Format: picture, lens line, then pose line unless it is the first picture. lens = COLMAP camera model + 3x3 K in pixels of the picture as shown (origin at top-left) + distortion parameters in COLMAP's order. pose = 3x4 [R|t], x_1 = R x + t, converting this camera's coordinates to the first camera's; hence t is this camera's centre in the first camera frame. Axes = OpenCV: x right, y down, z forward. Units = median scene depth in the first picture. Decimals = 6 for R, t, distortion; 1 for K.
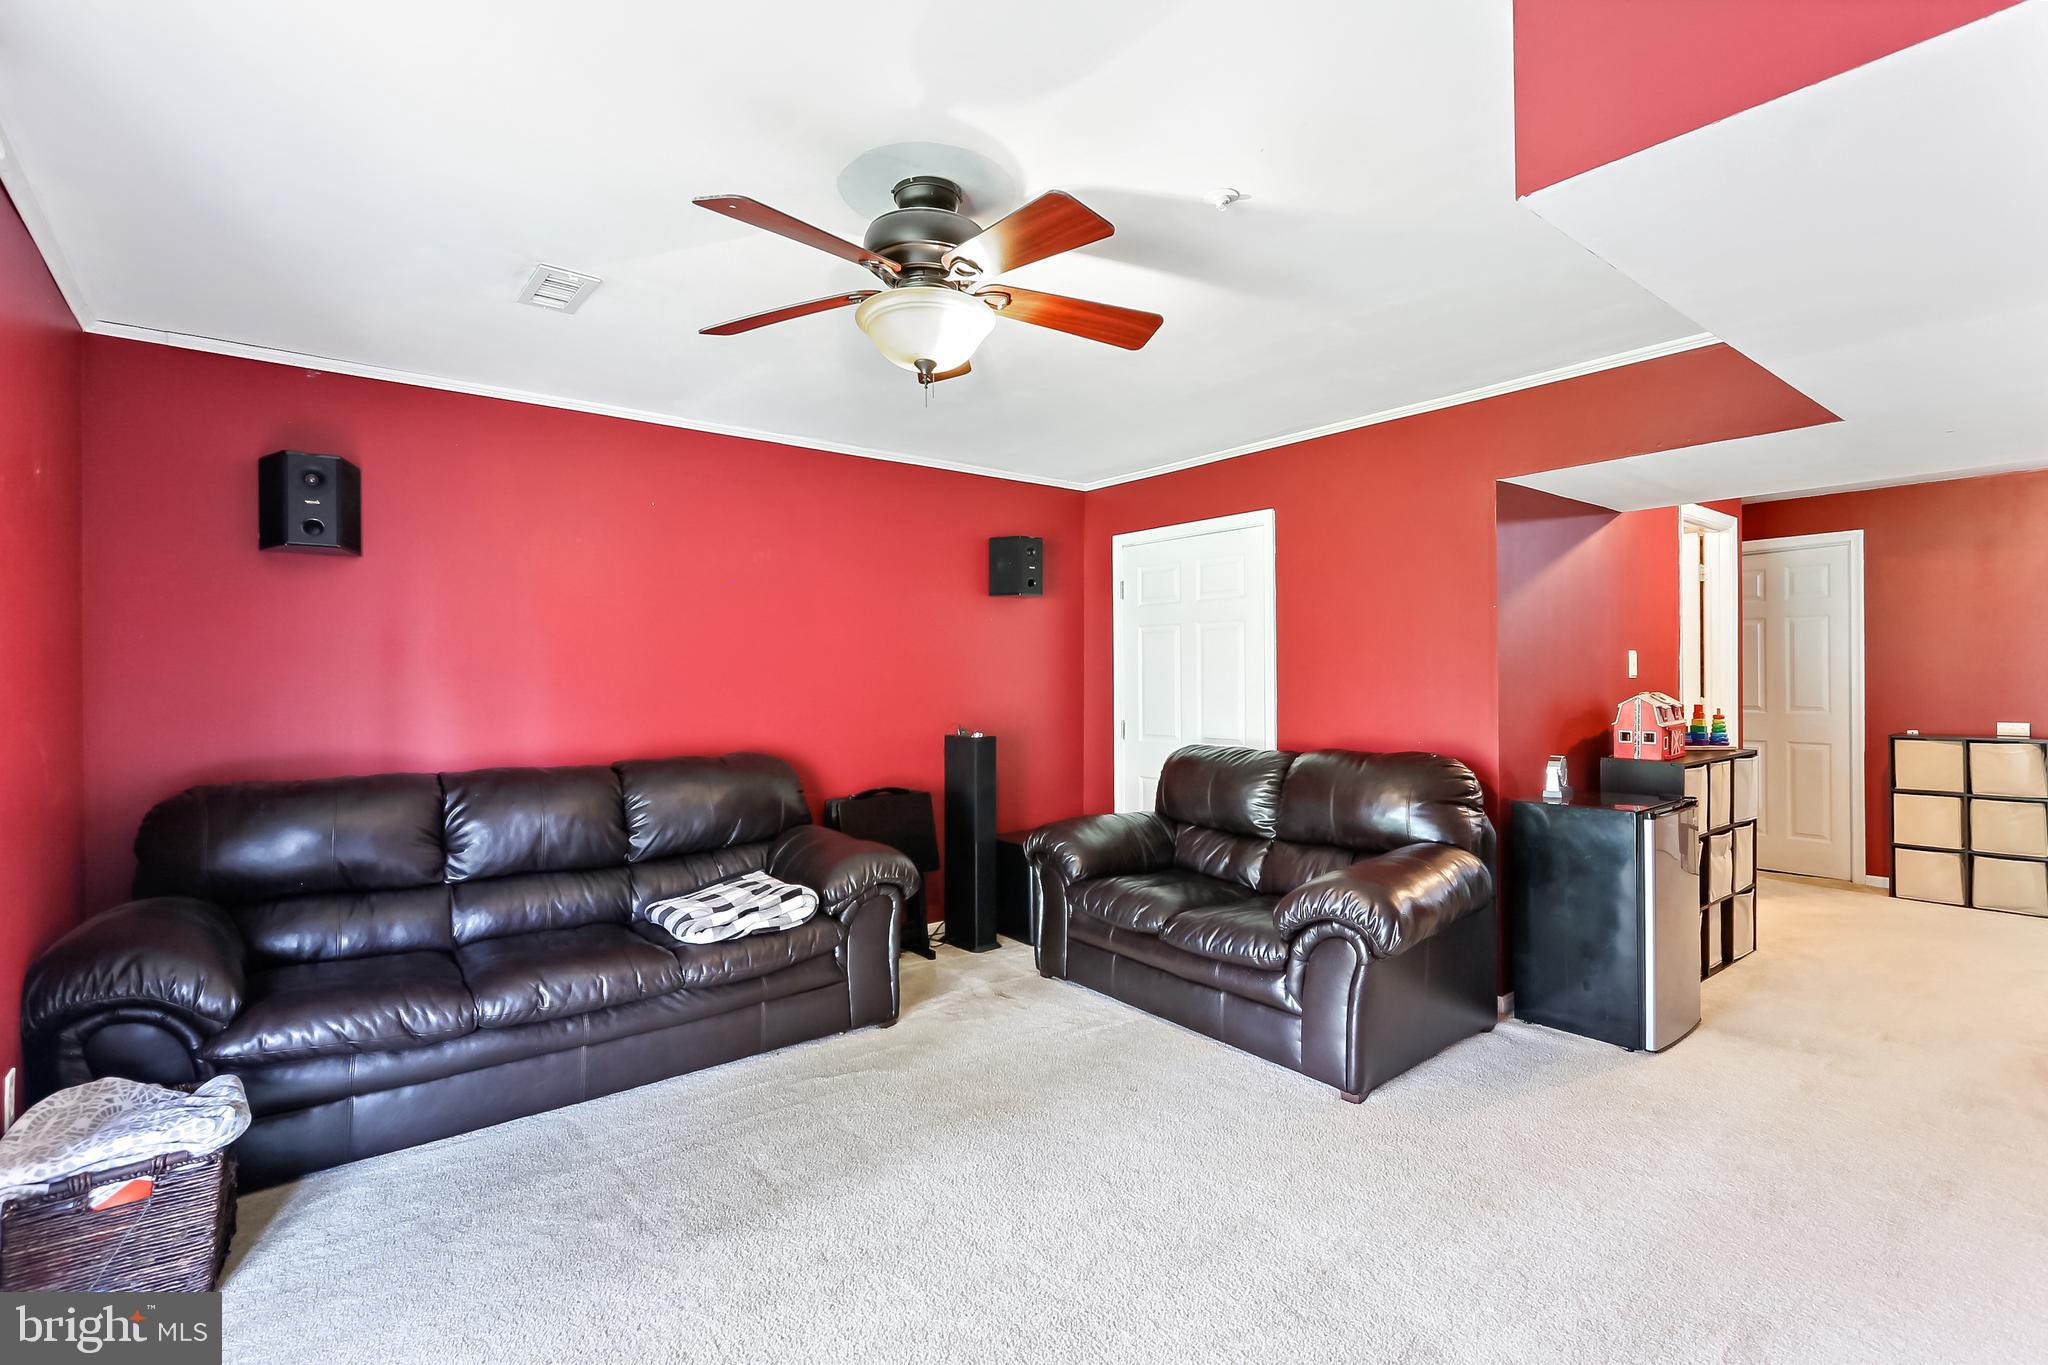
lens RADIAL K [[957.3, 0, 1023.5], [0, 957.3, 674.9], [0, 0, 1]] dist [0.003677, 0.000205]
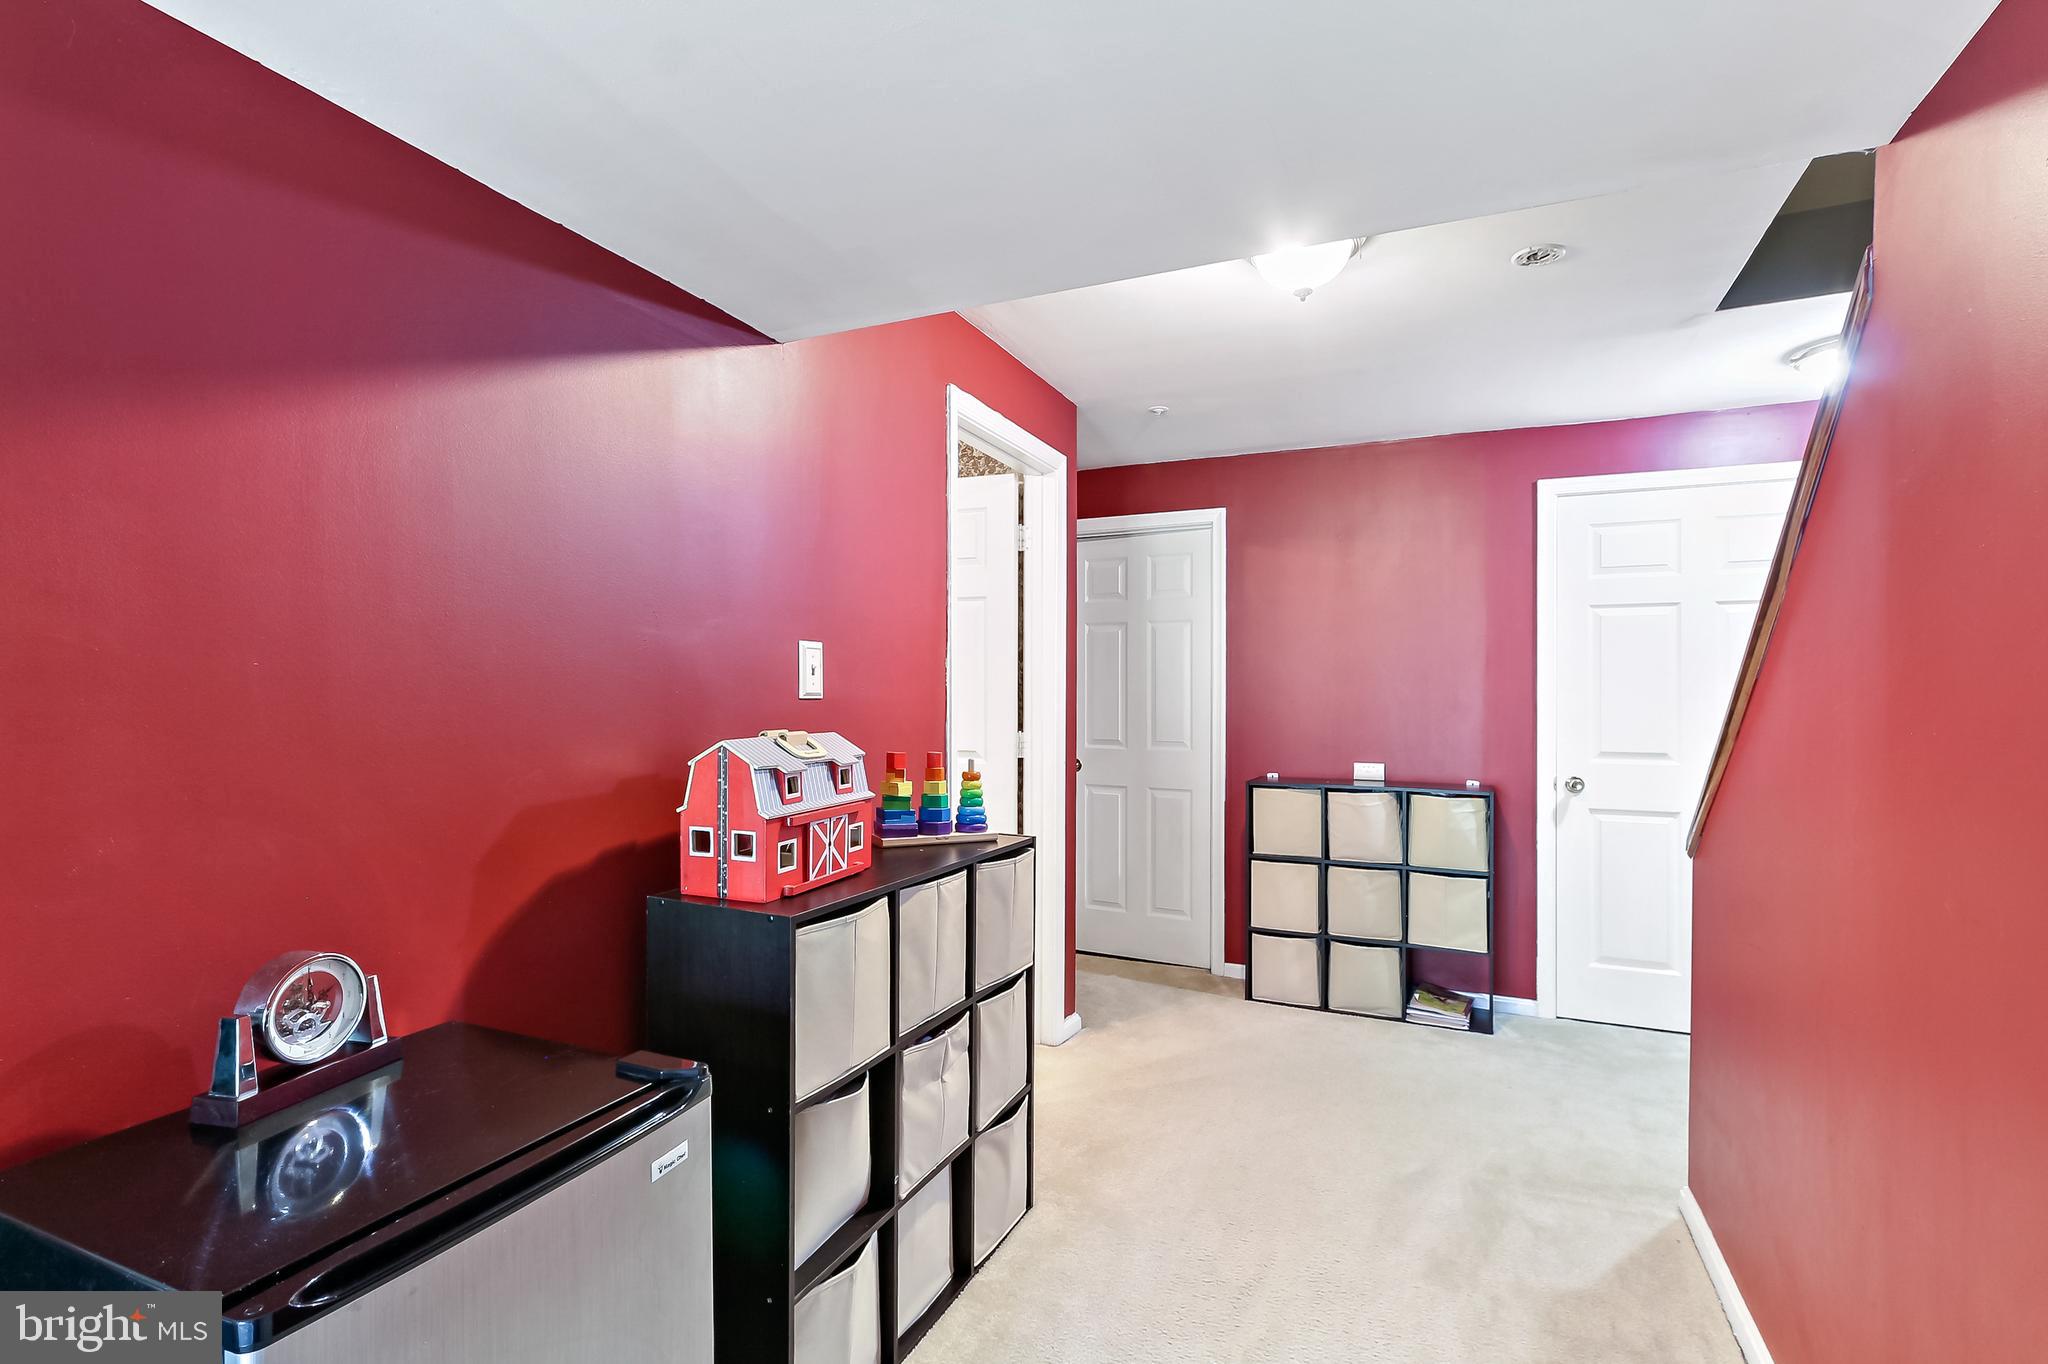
lens RADIAL K [[957.3, 0, 1024.3], [0, 957.3, 685.4], [0, 0, 1]] dist [0.003677, 0.000205]
pose [[0.890102, 0.019689, 0.455337, 0.426200], [-0.015171, 0.999793, -0.013574, 0.000988], [-0.455510, 0.005175, 0.890216, 0.436305]]
